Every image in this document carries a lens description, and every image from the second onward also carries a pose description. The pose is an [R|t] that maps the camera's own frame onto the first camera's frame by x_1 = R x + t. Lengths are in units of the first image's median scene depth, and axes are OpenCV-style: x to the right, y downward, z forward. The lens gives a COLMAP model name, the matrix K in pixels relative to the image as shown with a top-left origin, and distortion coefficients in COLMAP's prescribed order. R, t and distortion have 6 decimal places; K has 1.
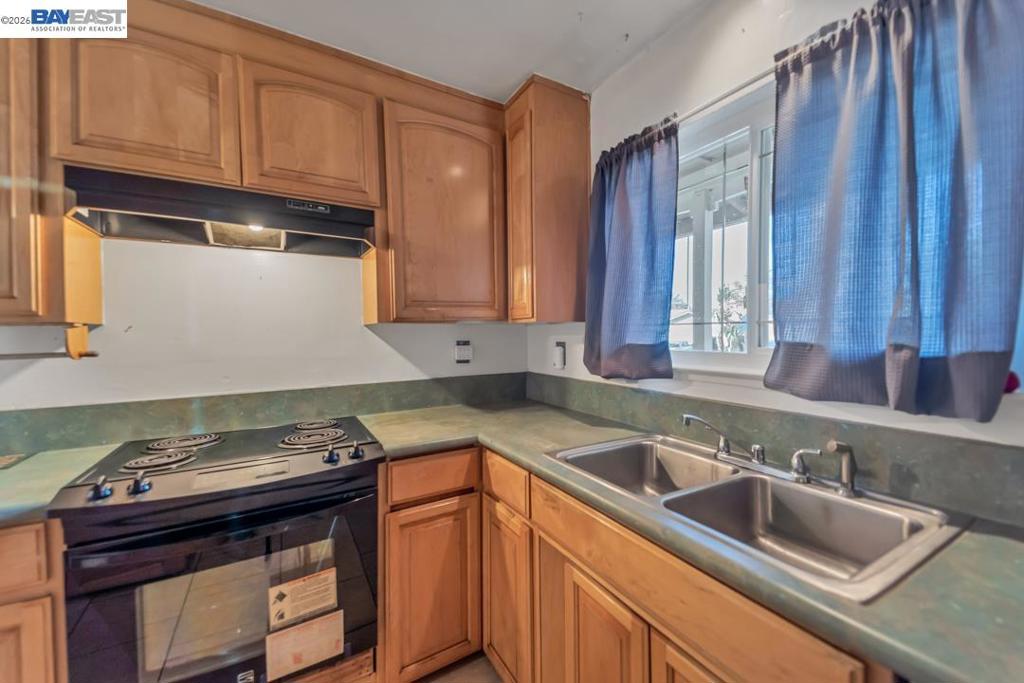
lens RADIAL K [[403.8, 0, 522.4], [0, 403.8, 348.9], [0, 0, 1]] dist [0.084672, -0.040141]
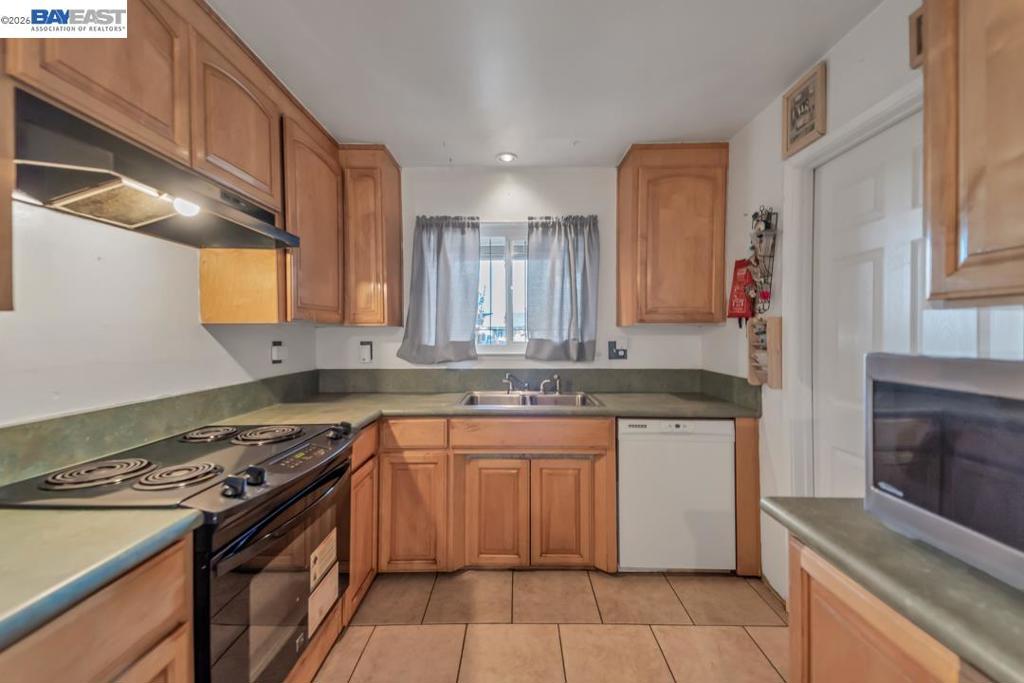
lens RADIAL K [[403.8, 0, 522.4], [0, 403.8, 348.9], [0, 0, 1]] dist [0.084672, -0.040141]
pose [[0.509567, -0.027104, 0.860004, -1.034453], [0.033079, 0.999382, 0.011897, 0.009837], [-0.859795, 0.022386, 0.510149, -0.087393]]
